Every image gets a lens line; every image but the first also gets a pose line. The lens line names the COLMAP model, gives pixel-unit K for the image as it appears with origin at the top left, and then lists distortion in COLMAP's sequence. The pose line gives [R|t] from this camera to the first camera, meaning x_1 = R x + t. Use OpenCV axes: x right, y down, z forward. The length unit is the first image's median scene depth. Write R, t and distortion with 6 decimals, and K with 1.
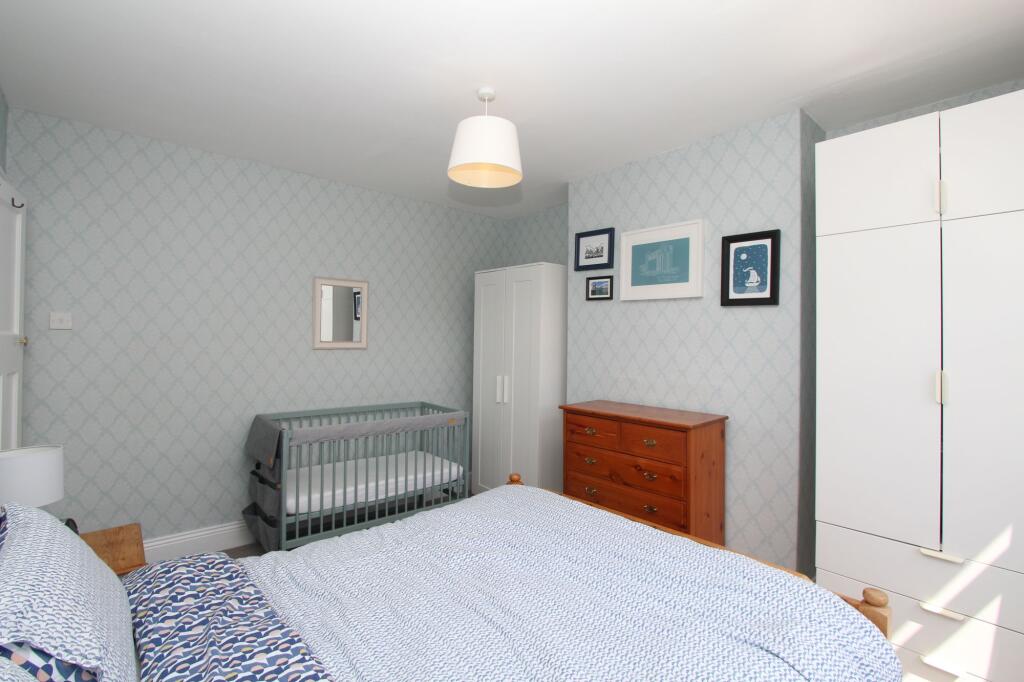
lens RADIAL K [[476.1, 0, 511.9], [0, 476.1, 339.4], [0, 0, 1]] dist [-0.003972, -0.000277]
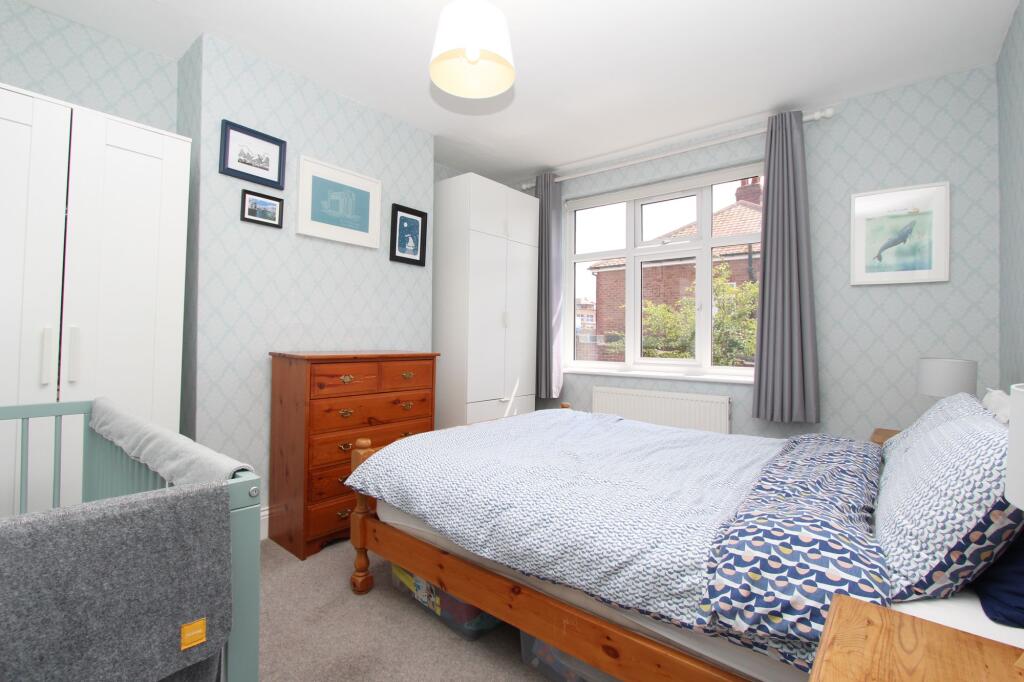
lens RADIAL K [[476.1, 0, 509.4], [0, 476.1, 336.0], [0, 0, 1]] dist [-0.003972, -0.000277]
pose [[-0.150563, -0.012721, 0.988519, -0.737696], [-0.016065, 0.999817, 0.010419, 0.096189], [-0.988470, -0.014312, -0.150740, 0.816260]]
